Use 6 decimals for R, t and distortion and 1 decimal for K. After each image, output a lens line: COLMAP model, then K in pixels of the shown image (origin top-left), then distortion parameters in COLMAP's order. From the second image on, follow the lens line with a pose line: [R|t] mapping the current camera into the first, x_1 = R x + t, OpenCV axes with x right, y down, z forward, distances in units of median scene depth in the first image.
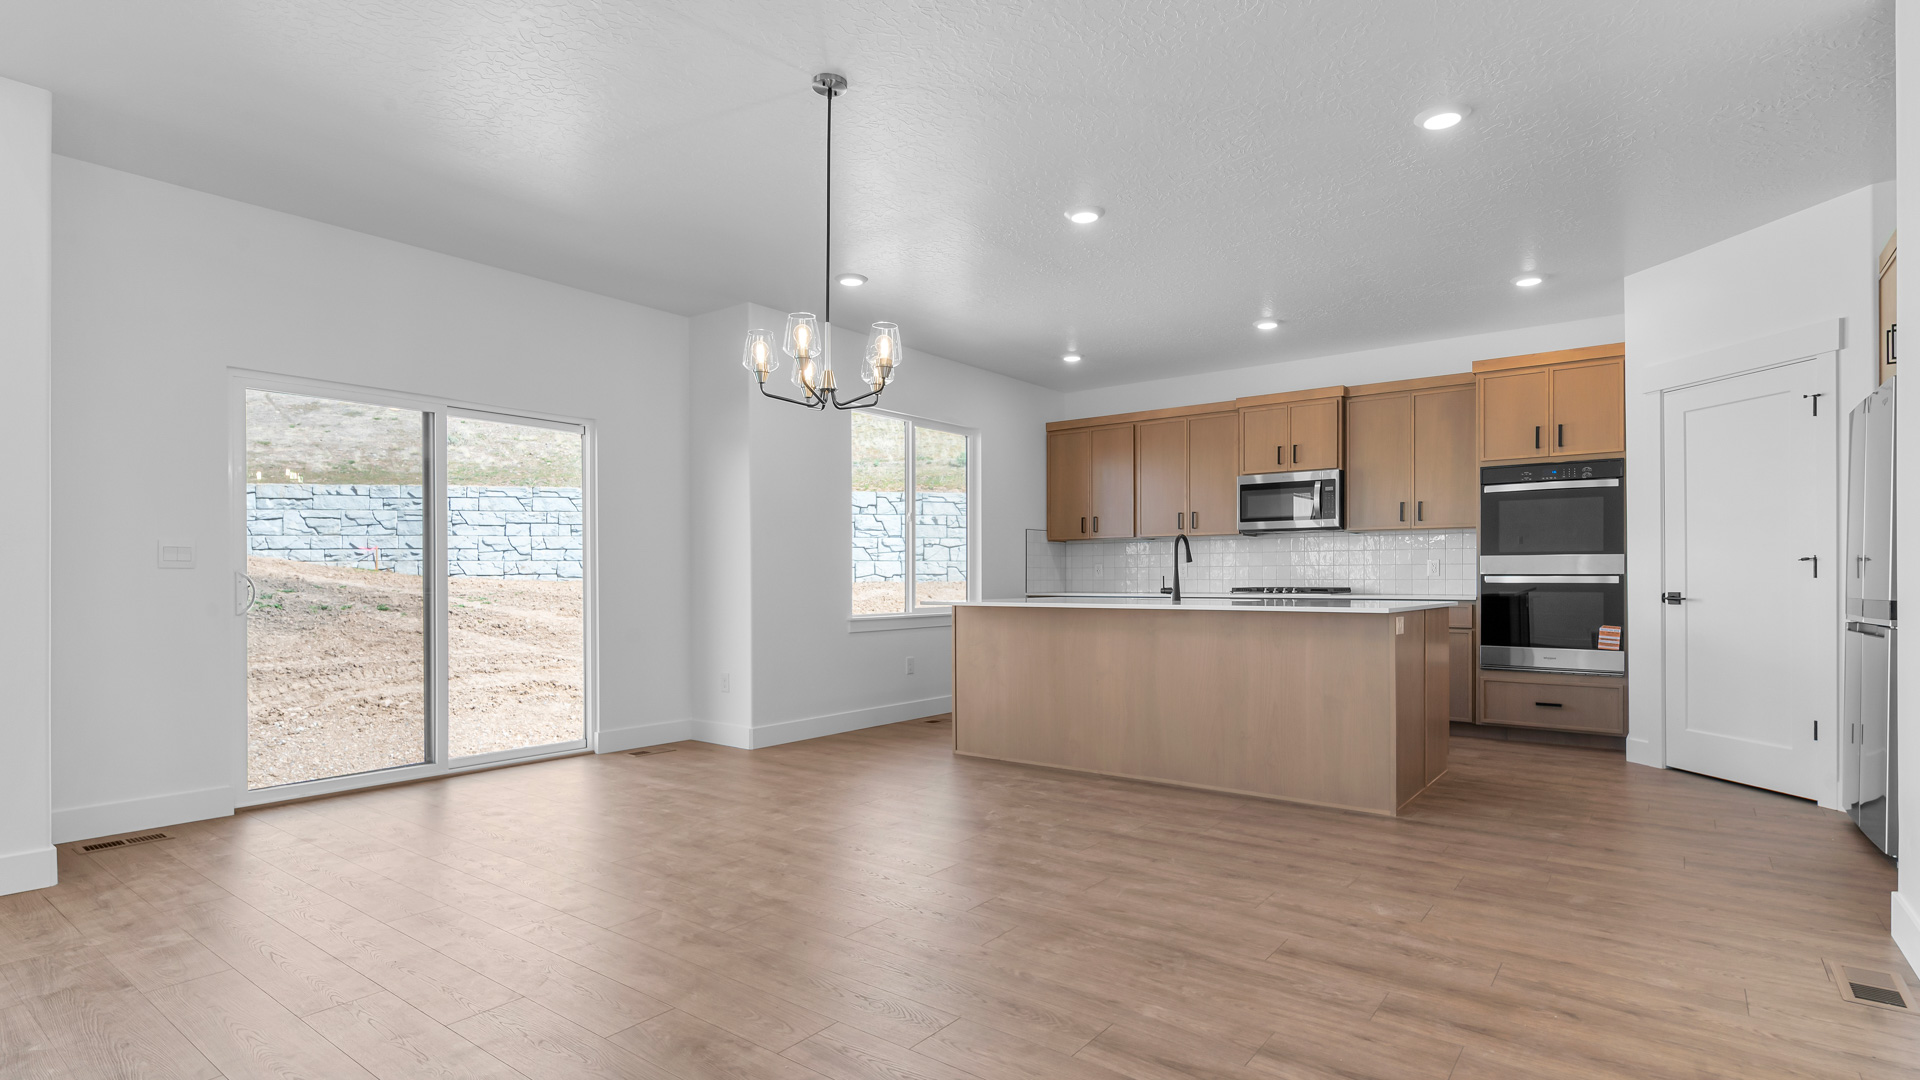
lens RADIAL K [[931.4, 0, 962.6], [0, 931.4, 580.2], [0, 0, 1]] dist [-0.002581, 0.000031]
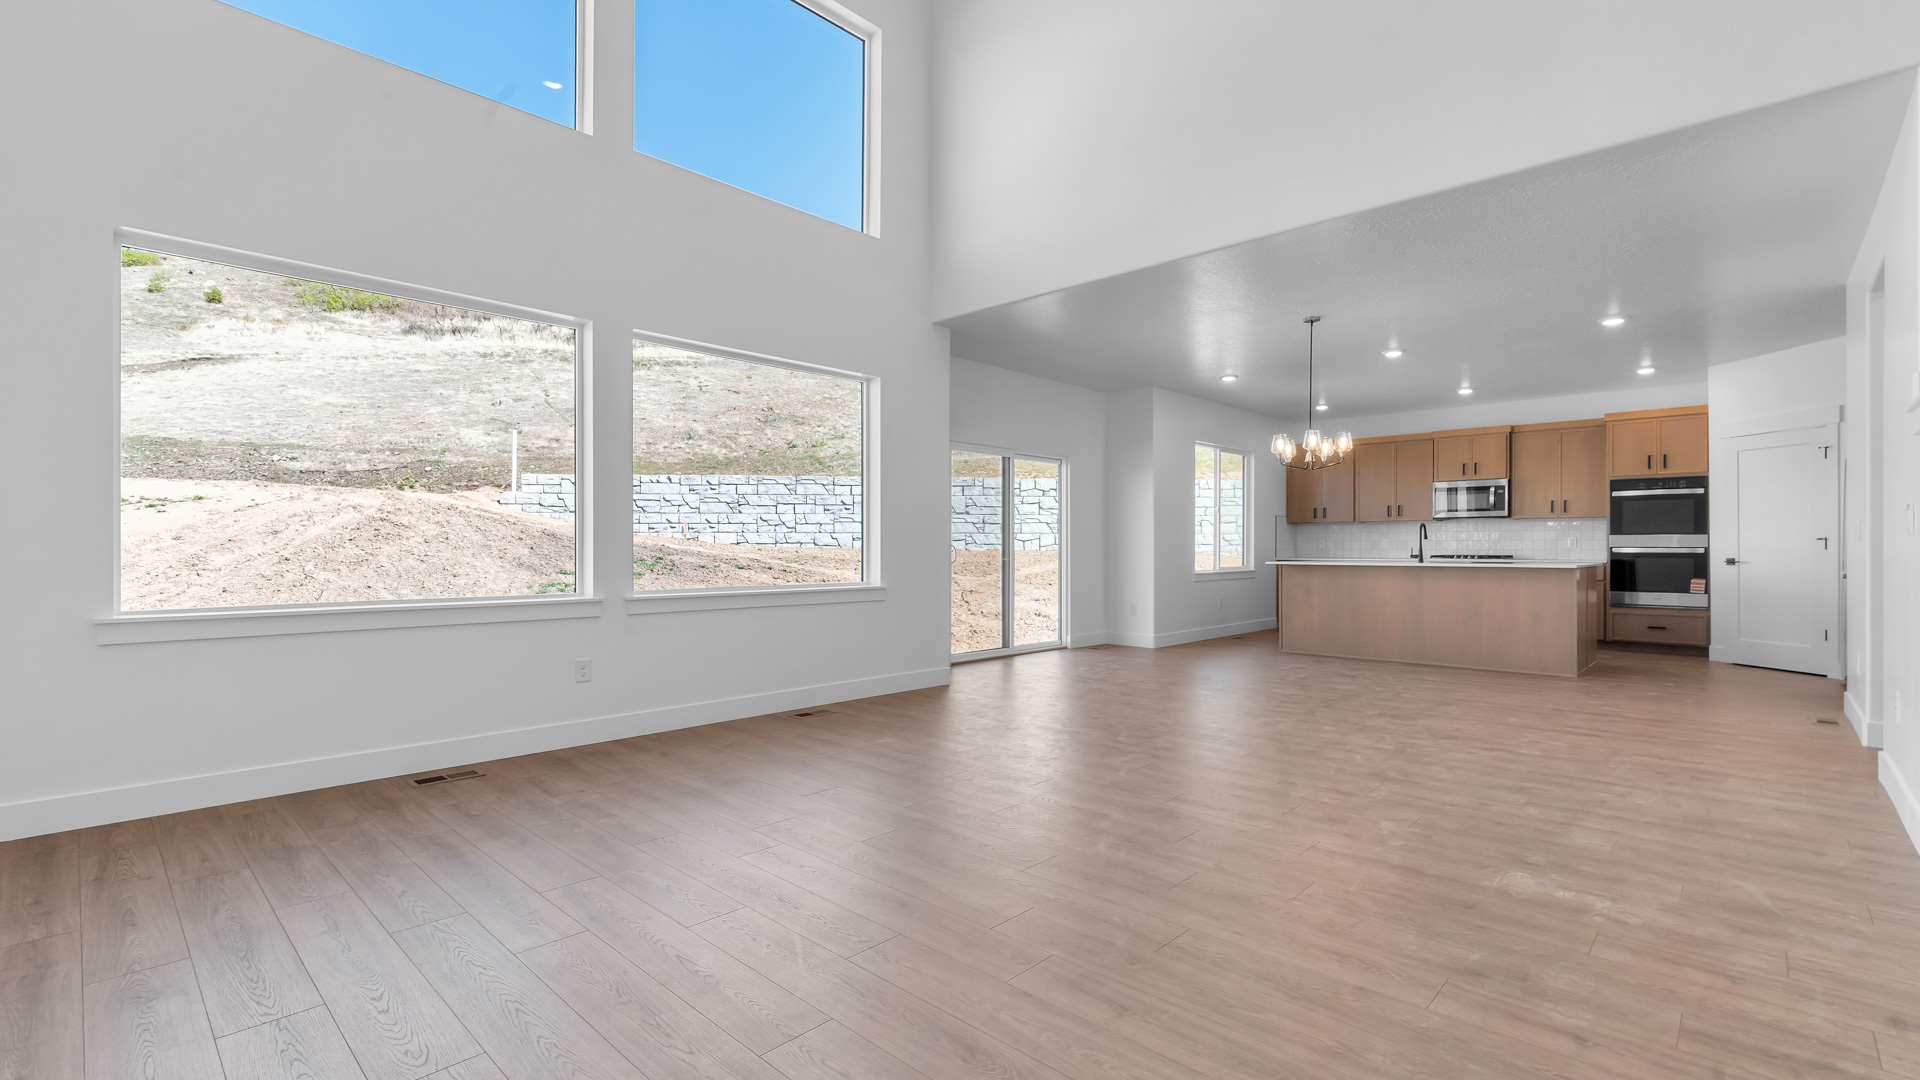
lens RADIAL K [[831.7, 0, 973.4], [0, 831.7, 547.3], [0, 0, 1]] dist [0.000853, 0.000051]
pose [[0.995276, 0.004058, -0.097000, -0.365655], [-0.004195, 0.999990, -0.001218, 0.000399], [0.096994, 0.001619, 0.995284, -0.492577]]
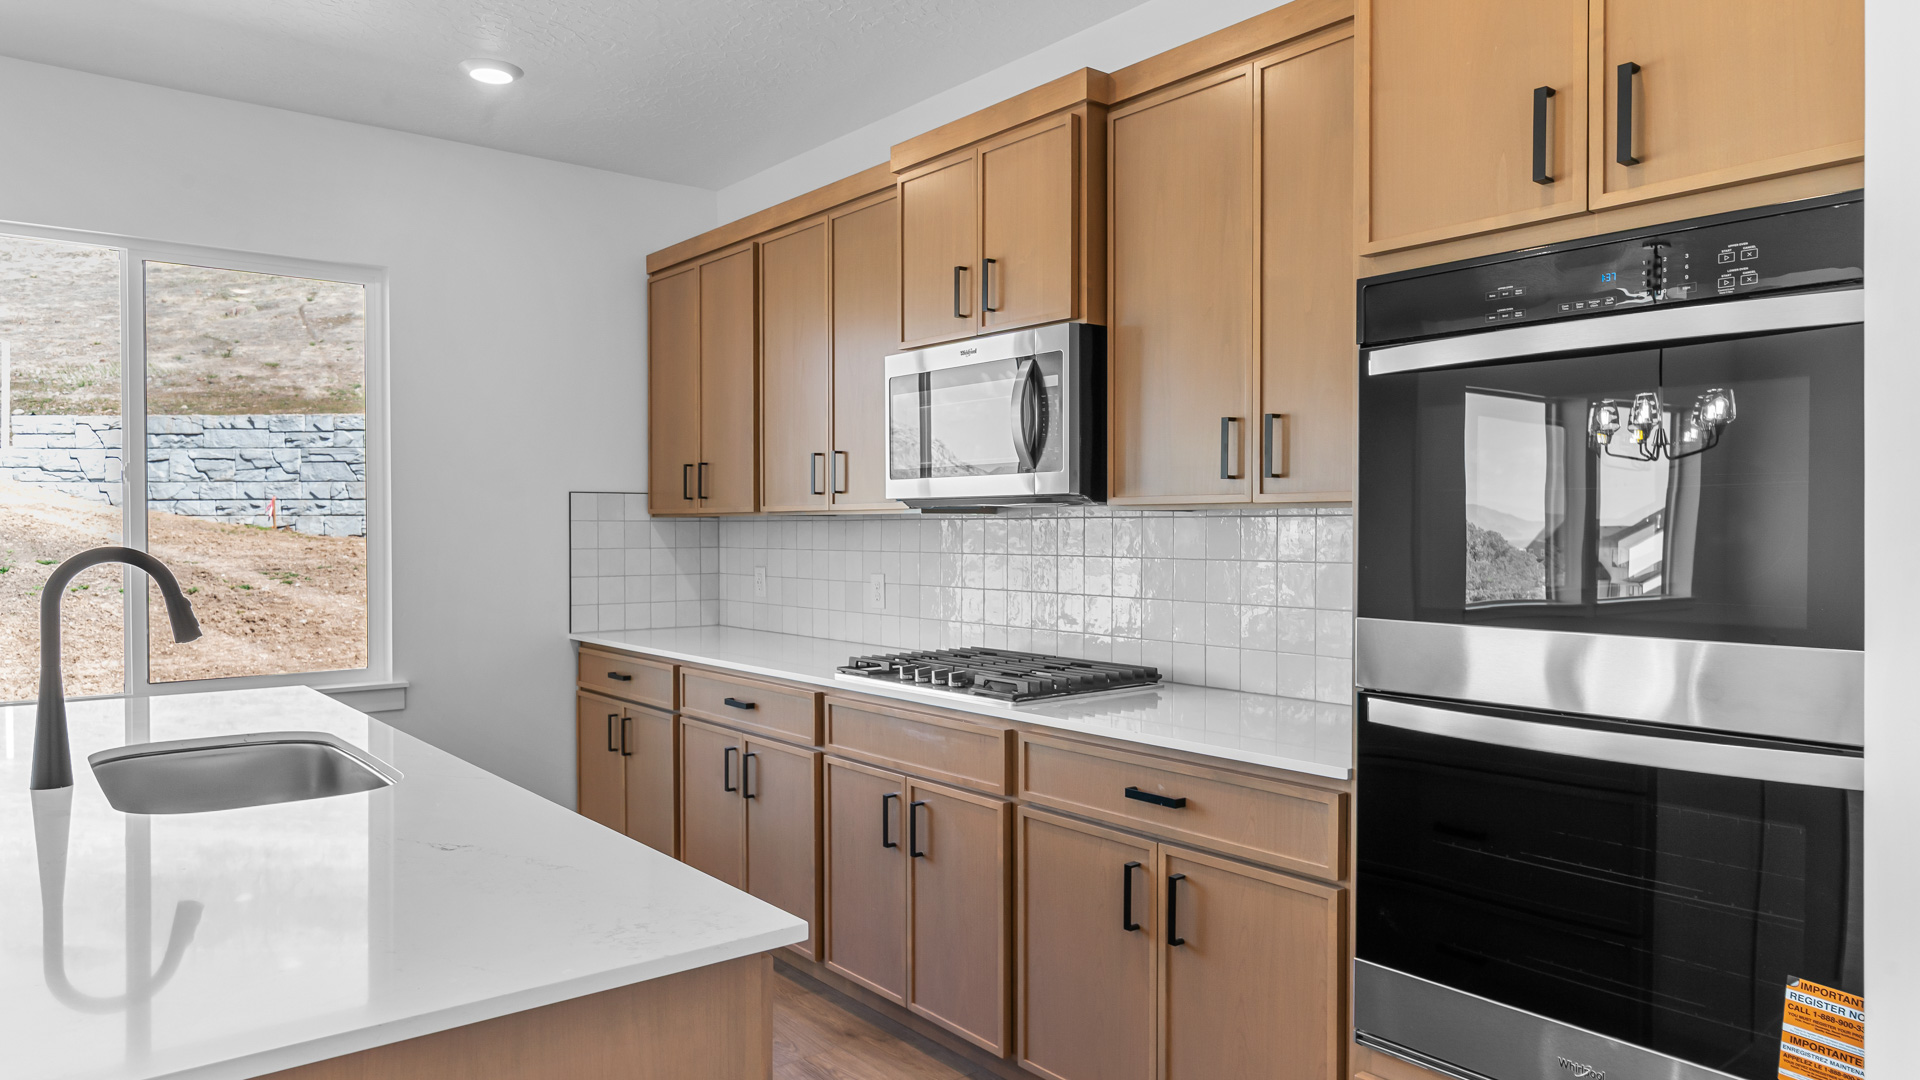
lens RADIAL K [[1217.2, 0, 960.0], [0, 1217.2, 540.0], [0, 0, 1]] dist [-0.003245, -0.001278]
pose [[0.971828, 0.007400, -0.235573, 0.494315], [-0.005155, 0.999935, 0.010143, -0.047657], [0.235633, -0.008642, 0.971804, 0.599204]]
